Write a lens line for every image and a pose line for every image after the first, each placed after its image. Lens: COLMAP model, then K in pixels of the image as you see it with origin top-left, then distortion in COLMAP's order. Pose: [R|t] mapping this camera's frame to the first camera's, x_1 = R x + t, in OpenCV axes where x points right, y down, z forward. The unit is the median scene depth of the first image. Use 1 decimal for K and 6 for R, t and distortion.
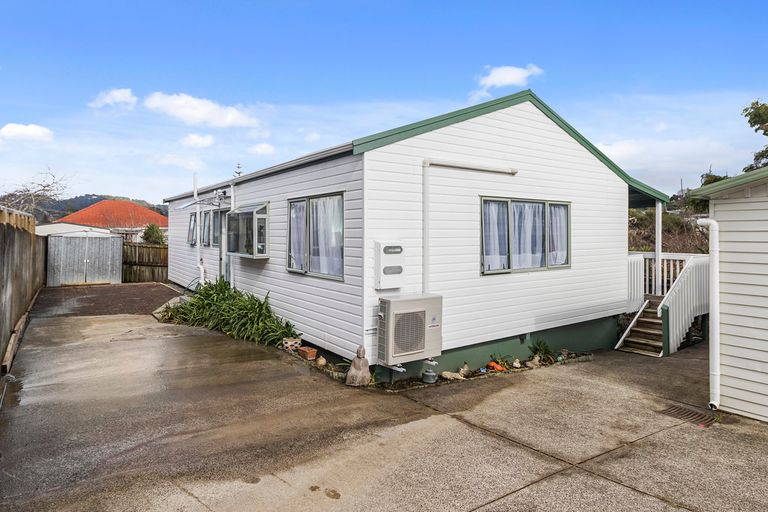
lens RADIAL K [[454.4, 0, 385.5], [0, 454.4, 253.6], [0, 0, 1]] dist [-0.005541, -0.000753]
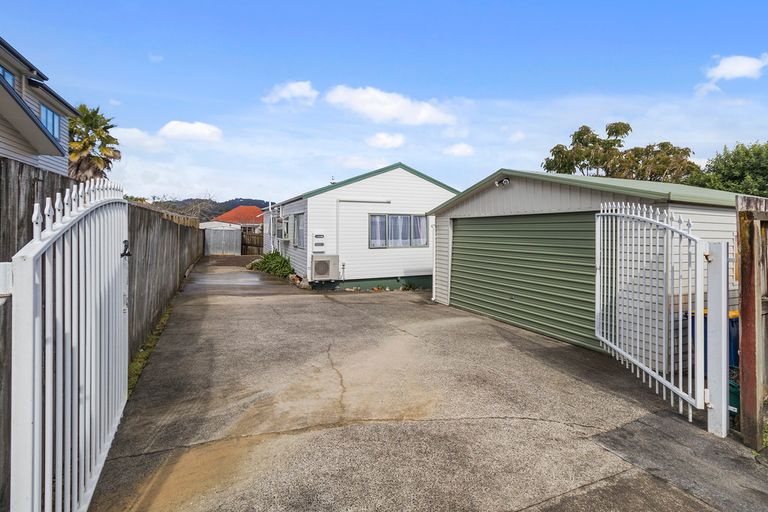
lens RADIAL K [[373.4, 0, 383.1], [0, 373.4, 251.9], [0, 0, 1]] dist [-0.000646, -0.000014]
pose [[0.977805, 0.019195, -0.208636, 0.607134], [-0.014750, 0.999630, 0.022841, 0.019325], [0.208998, -0.019257, 0.977727, -0.728691]]
